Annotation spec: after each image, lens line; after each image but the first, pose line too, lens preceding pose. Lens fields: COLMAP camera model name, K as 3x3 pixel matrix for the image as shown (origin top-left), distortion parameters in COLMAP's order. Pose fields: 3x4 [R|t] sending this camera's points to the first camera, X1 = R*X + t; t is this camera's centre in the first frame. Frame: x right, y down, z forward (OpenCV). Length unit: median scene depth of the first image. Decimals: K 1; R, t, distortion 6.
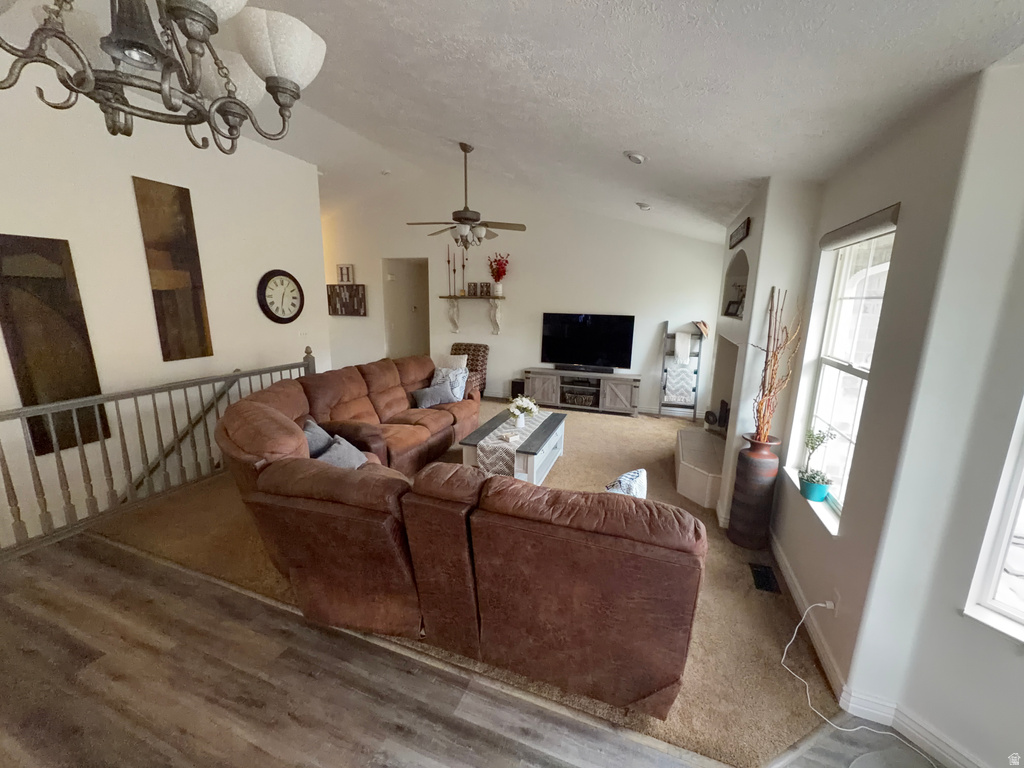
lens RADIAL K [[407.0, 0, 512.0], [0, 407.0, 384.0], [0, 0, 1]] dist [-0.000210, -0.000148]
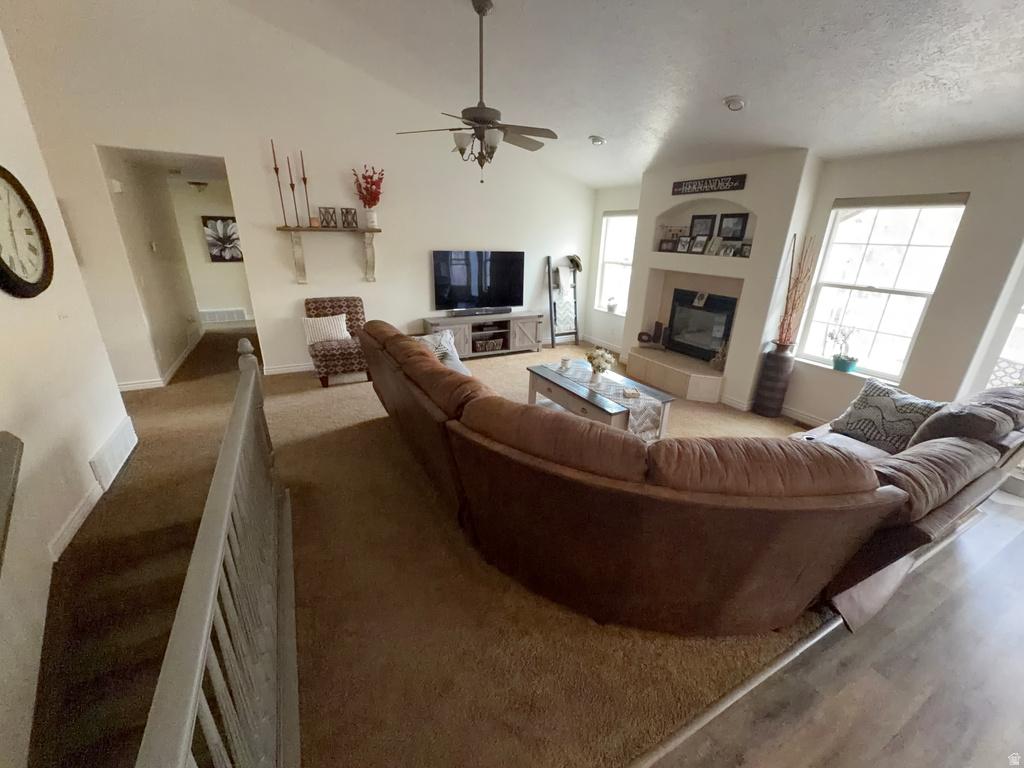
lens RADIAL K [[407.0, 0, 512.0], [0, 407.0, 384.0], [0, 0, 1]] dist [-0.000210, -0.000148]
pose [[0.670848, -0.255512, 0.696187, -0.675578], [0.134585, 0.965128, 0.224531, -0.112220], [-0.729281, -0.056930, 0.681842, 0.440269]]
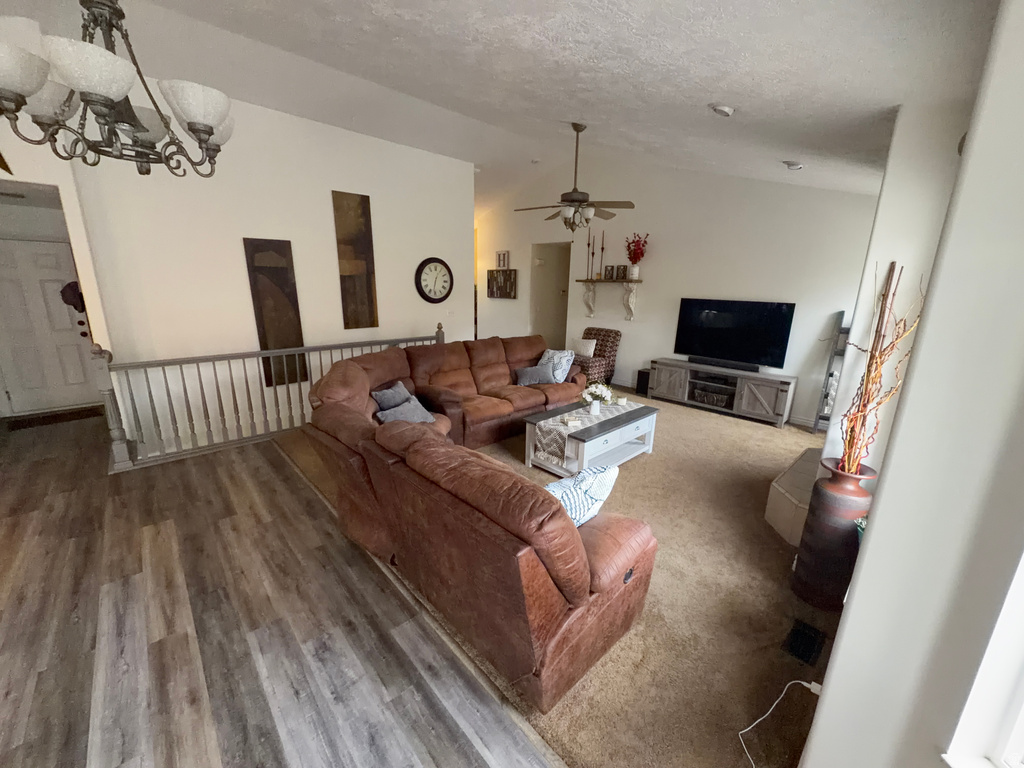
lens RADIAL K [[407.0, 0, 512.0], [0, 407.0, 384.0], [0, 0, 1]] dist [-0.000210, -0.000148]
pose [[0.893392, 0.108361, -0.436014, 0.228571], [-0.093279, 0.994068, 0.055922, -0.001929], [0.439488, -0.009289, 0.898200, 0.035930]]
